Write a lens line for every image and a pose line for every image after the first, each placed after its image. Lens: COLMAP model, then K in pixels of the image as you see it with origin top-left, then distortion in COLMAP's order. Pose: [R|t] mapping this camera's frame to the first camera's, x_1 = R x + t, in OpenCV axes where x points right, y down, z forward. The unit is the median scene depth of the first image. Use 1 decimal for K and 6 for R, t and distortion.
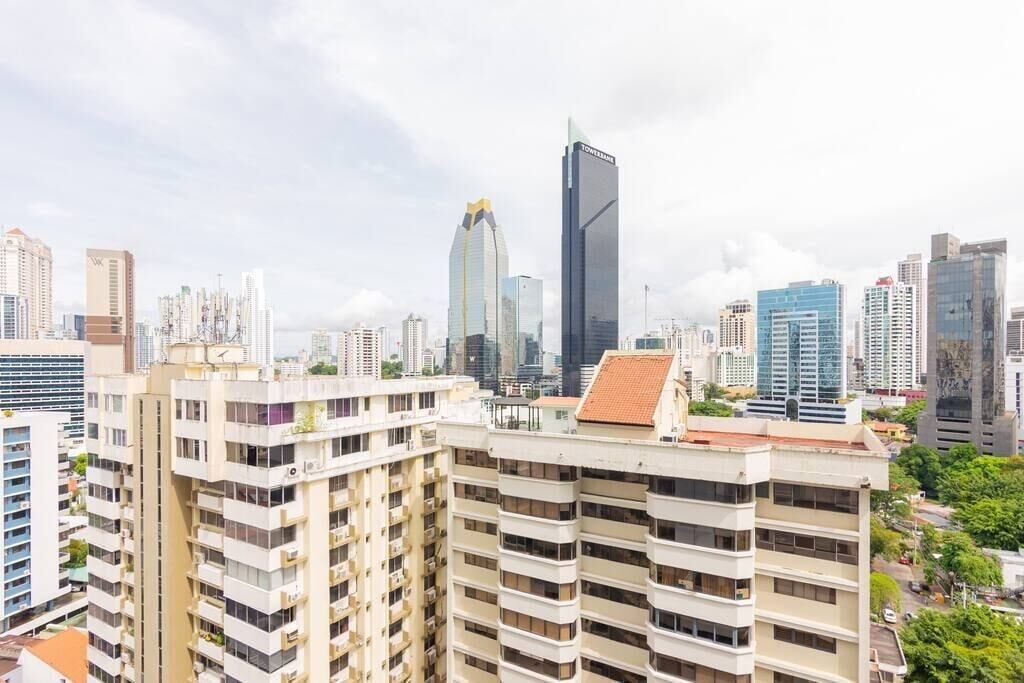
lens RADIAL K [[502.9, 0, 515.8], [0, 502.9, 363.4], [0, 0, 1]] dist [0.009472, -0.000438]
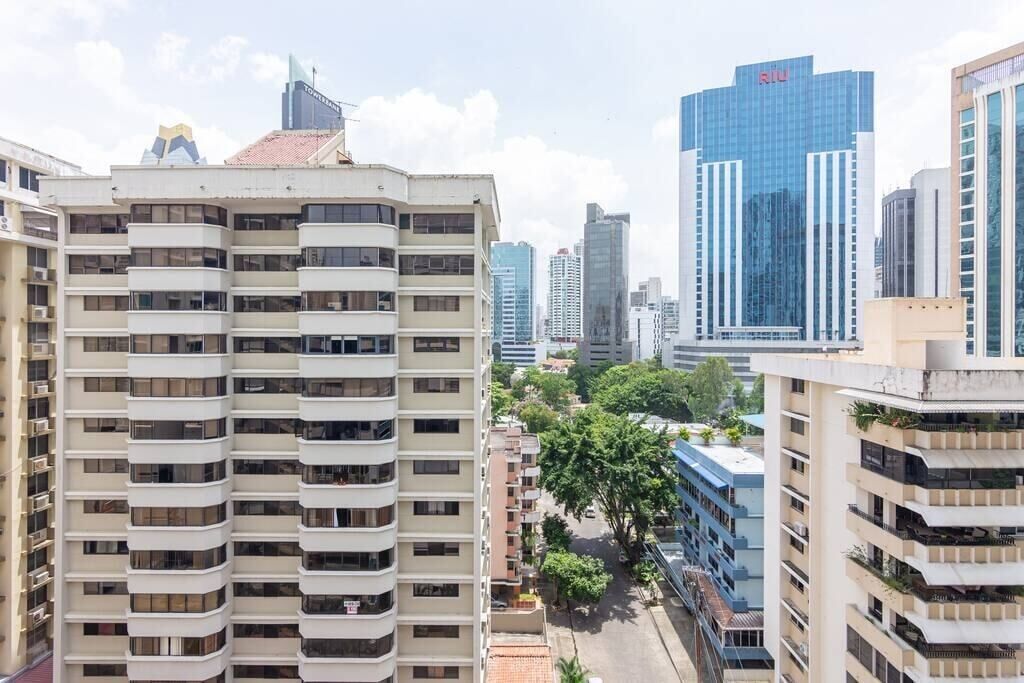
lens RADIAL K [[502.9, 0, 539.8], [0, 502.9, 421.2], [0, 0, 1]] dist [0.009472, -0.000438]
pose [[0.874252, 0.011811, 0.485328, 0.136855], [-0.001705, 0.999773, -0.021258, 0.472849], [-0.485469, 0.017758, 0.874074, -0.085015]]
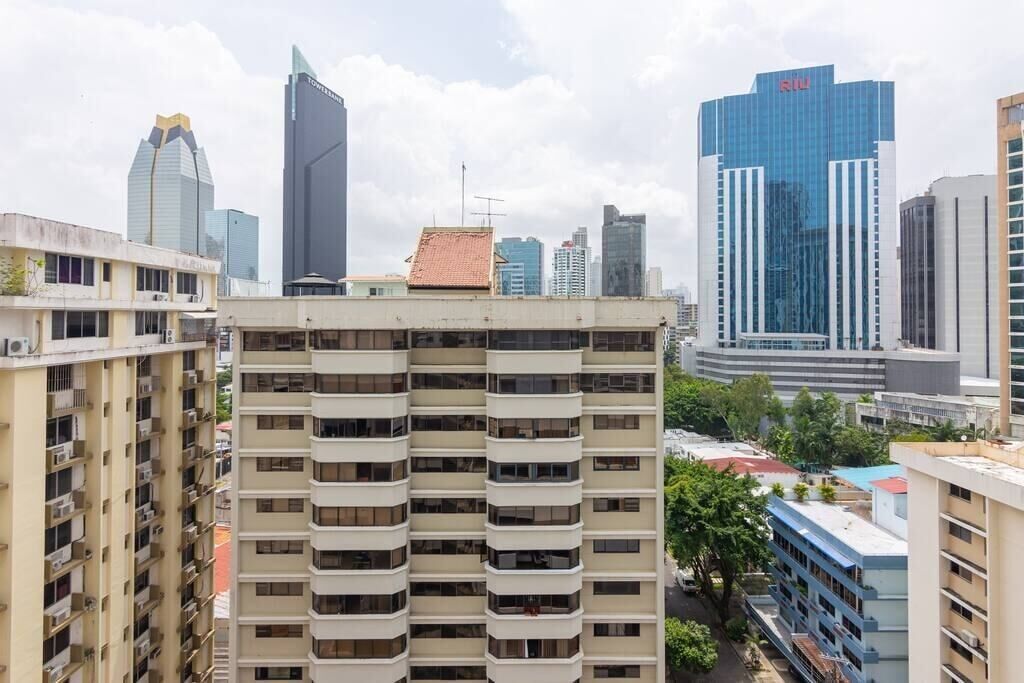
lens RADIAL K [[502.9, 0, 458.3], [0, 502.9, 345.5], [0, 0, 1]] dist [0.009472, -0.000438]
pose [[0.863927, 0.009192, 0.503533, -0.207739], [0.001011, 0.999800, -0.019986, 0.187068], [-0.503615, 0.017775, 0.863745, 0.113681]]
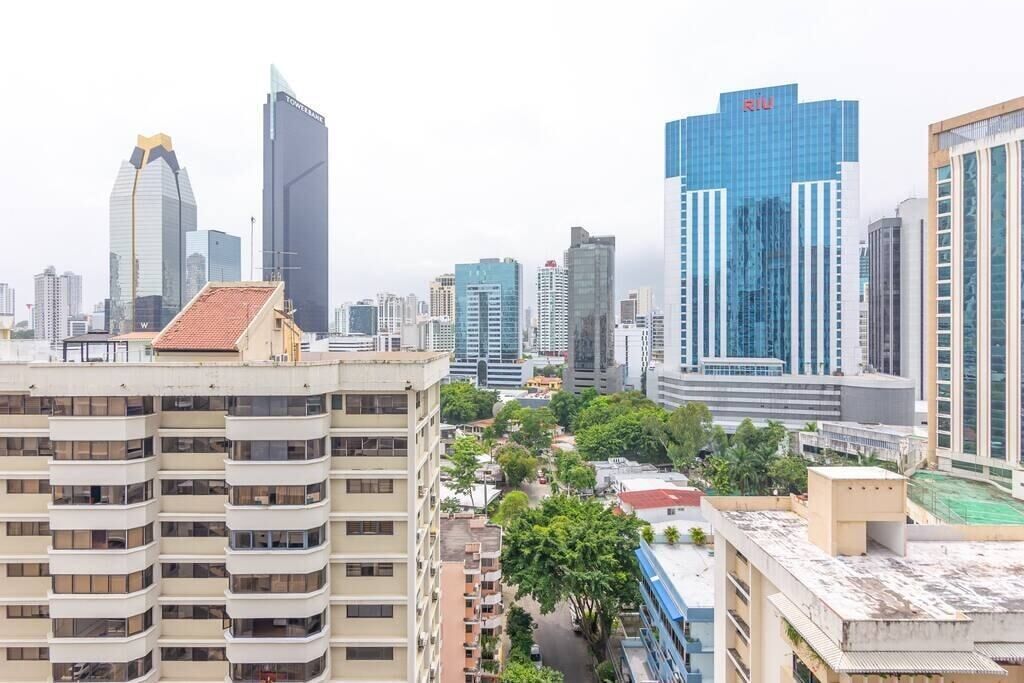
lens RADIAL K [[502.9, 0, 560.3], [0, 502.9, 352.7], [0, 0, 1]] dist [0.009472, -0.000438]
pose [[0.871211, -0.001667, 0.490906, 0.244583], [0.002465, 0.999996, -0.000979, 0.093471], [-0.490903, 0.002063, 0.871212, -0.135194]]
